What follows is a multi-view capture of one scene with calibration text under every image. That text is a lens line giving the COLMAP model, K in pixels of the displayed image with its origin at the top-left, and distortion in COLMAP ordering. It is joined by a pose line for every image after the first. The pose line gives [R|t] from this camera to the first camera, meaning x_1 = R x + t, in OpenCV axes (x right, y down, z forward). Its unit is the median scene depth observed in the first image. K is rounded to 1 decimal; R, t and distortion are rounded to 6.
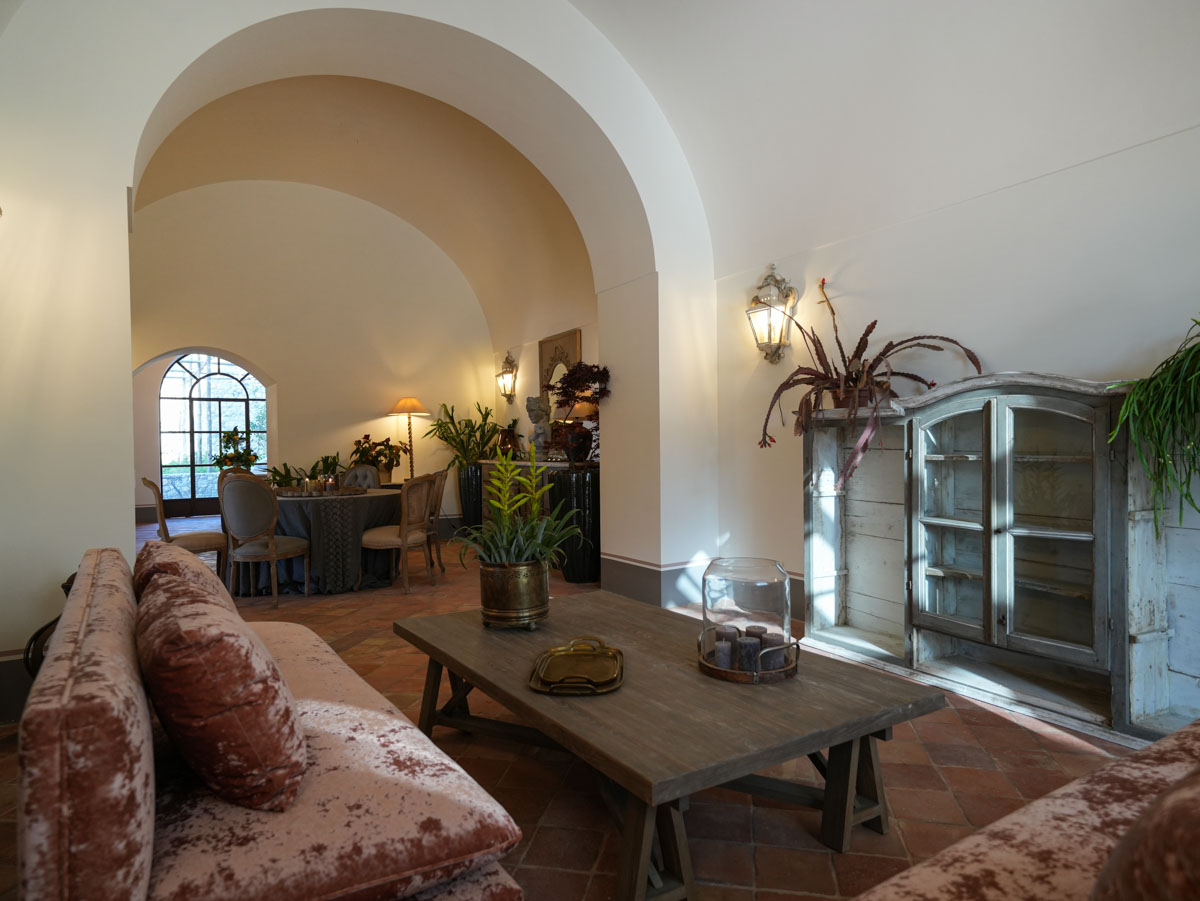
lens RADIAL K [[761.0, 0, 600.0], [0, 761.0, 450.5], [0, 0, 1]] dist [0.037098, 0.002156]
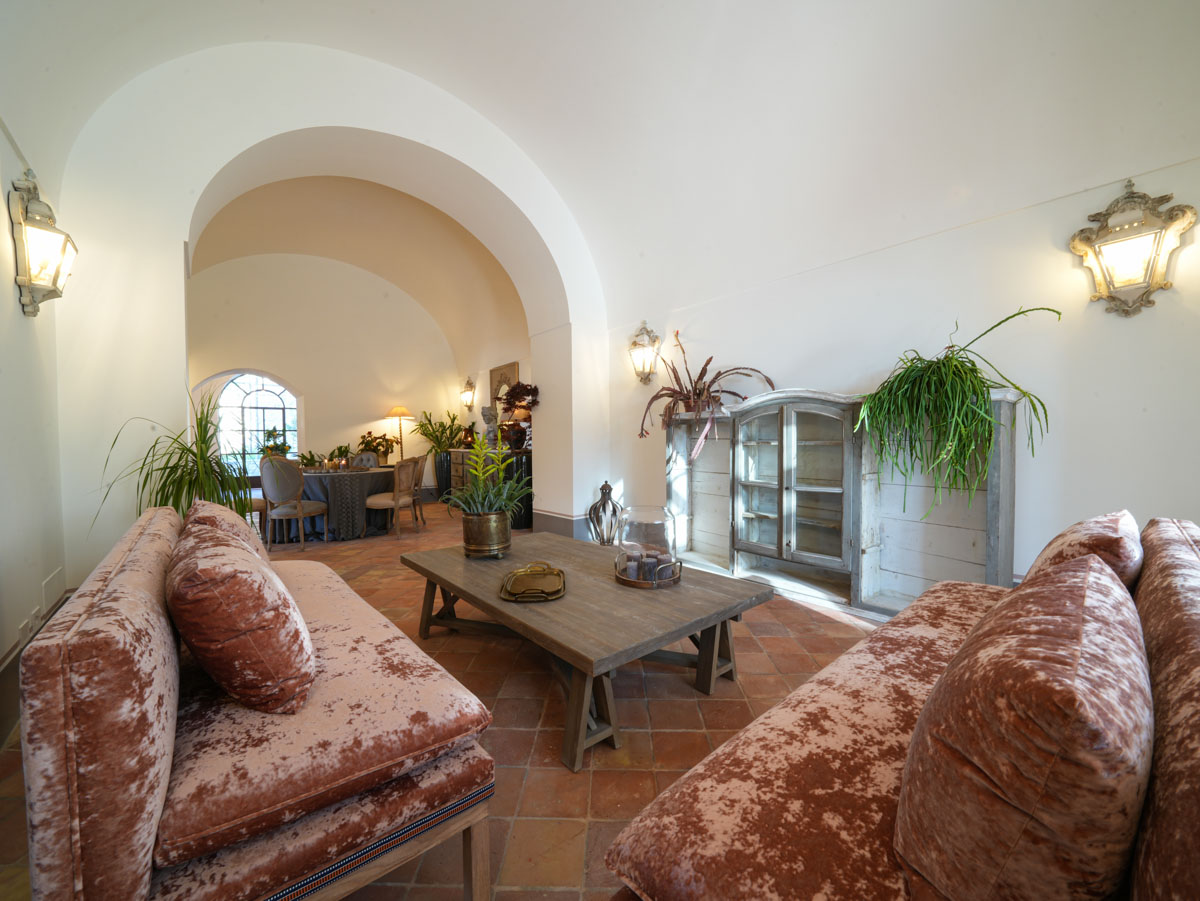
lens RADIAL K [[482.9, 0, 600.0], [0, 482.9, 450.5], [0, 0, 1]] dist [-0.015076, -0.000295]
pose [[0.989061, -0.001397, 0.147500, -0.027964], [-0.000124, 0.999947, 0.010301, 0.028286], [-0.147506, -0.010207, 0.989008, 0.120611]]
